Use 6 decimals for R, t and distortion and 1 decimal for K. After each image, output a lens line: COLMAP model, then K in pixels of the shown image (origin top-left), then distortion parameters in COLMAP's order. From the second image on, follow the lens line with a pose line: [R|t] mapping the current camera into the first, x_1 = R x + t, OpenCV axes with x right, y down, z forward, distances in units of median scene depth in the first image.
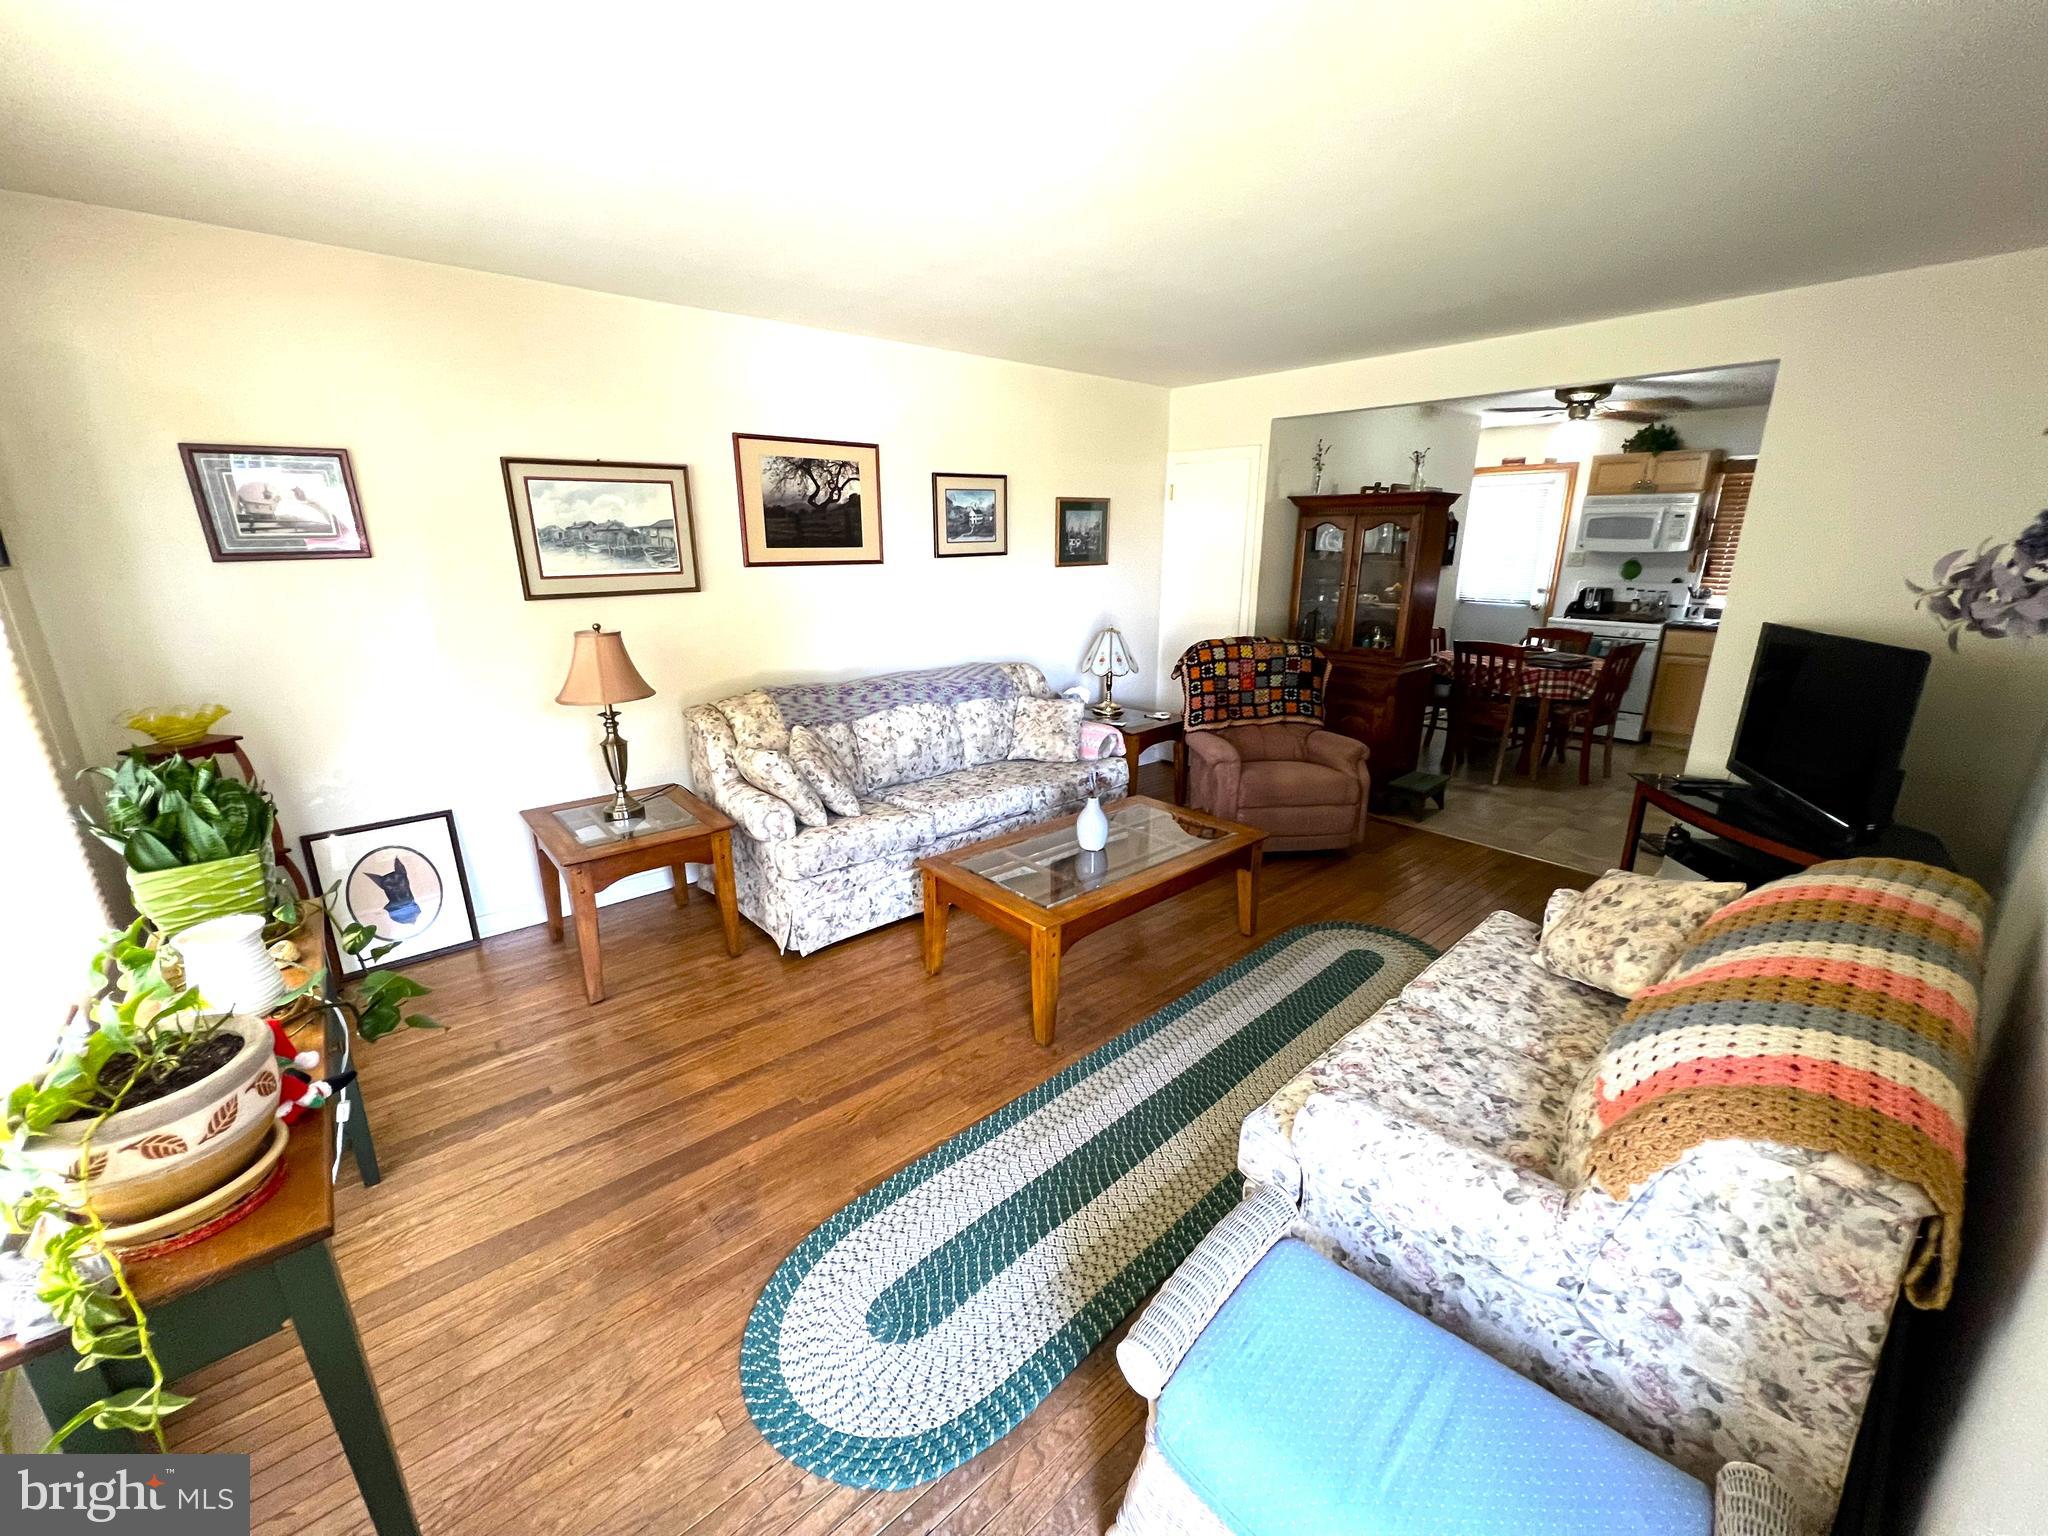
lens RADIAL K [[828.1, 0, 1019.8], [0, 828.1, 780.3], [0, 0, 1]] dist [0.003038, 0.001265]
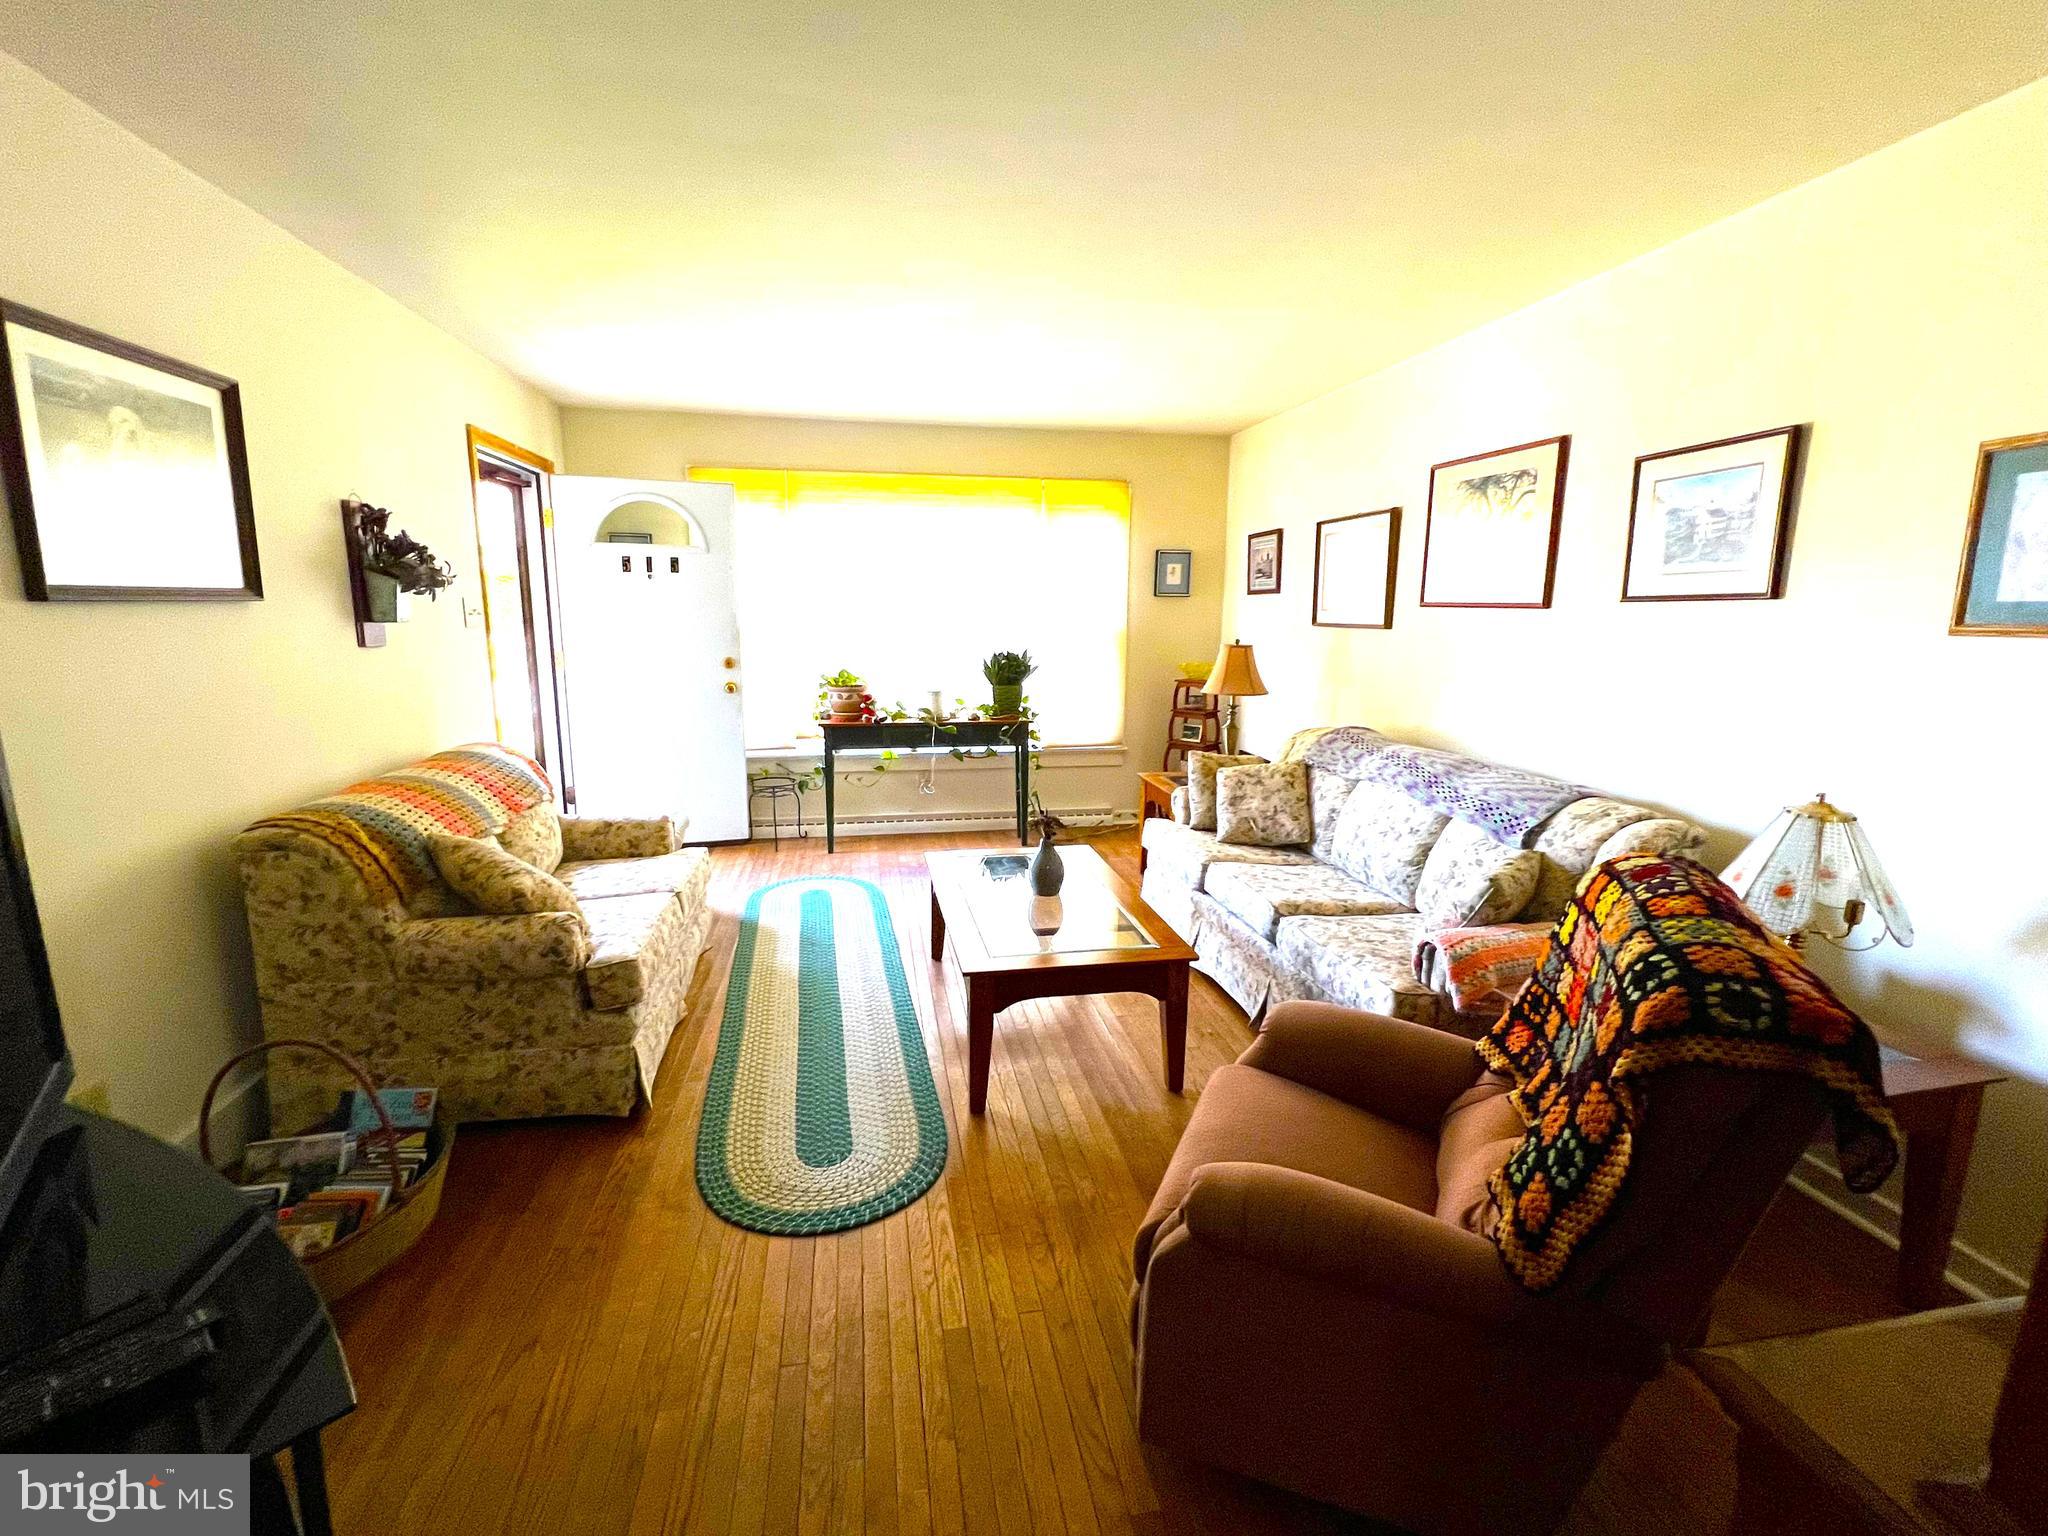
lens RADIAL K [[914.4, 0, 1024.0], [0, 914.4, 768.0], [0, 0, 1]] dist [0.000783, 0.000248]
pose [[-0.487916, 0.150821, -0.859762, 0.632288], [-0.254940, 0.917392, 0.305609, -0.226965], [0.834832, 0.368299, -0.409160, 0.876533]]
